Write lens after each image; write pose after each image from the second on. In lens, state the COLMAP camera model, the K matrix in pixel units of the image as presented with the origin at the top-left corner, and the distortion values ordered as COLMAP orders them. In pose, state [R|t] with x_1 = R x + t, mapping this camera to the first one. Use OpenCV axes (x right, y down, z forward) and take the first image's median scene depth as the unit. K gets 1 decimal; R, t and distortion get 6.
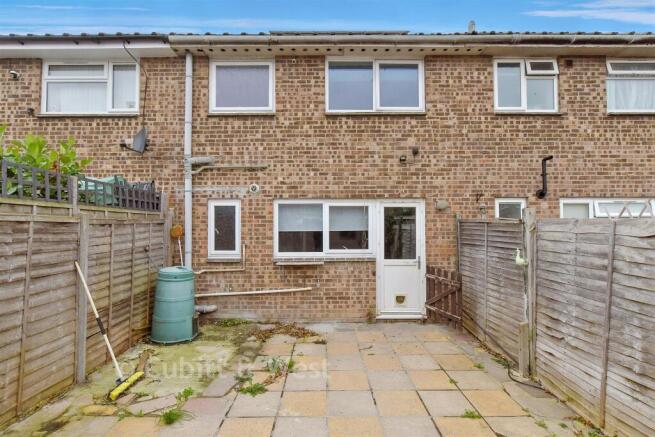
lens RADIAL K [[324.0, 0, 326.5], [0, 324.0, 218.8], [0, 0, 1]] dist [-0.010176, 0.003168]
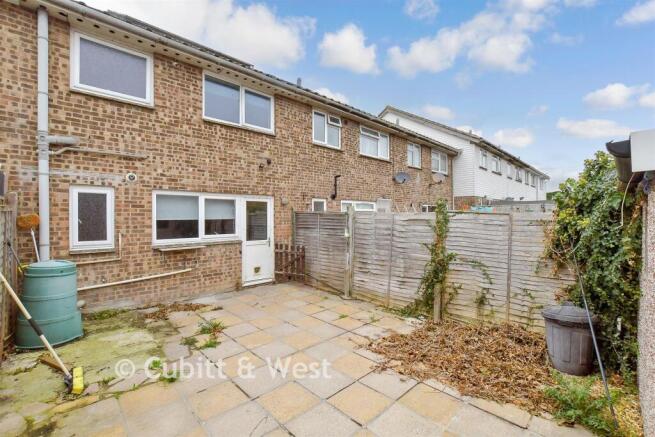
lens RADIAL K [[293.0, 0, 325.1], [0, 293.0, 216.1], [0, 0, 1]] dist [-0.010827, 0.001282]
pose [[0.721995, 0.002661, 0.691893, -0.415902], [-0.019258, 0.999682, 0.016252, -0.000383], [-0.691630, -0.025059, 0.721817, -0.073071]]
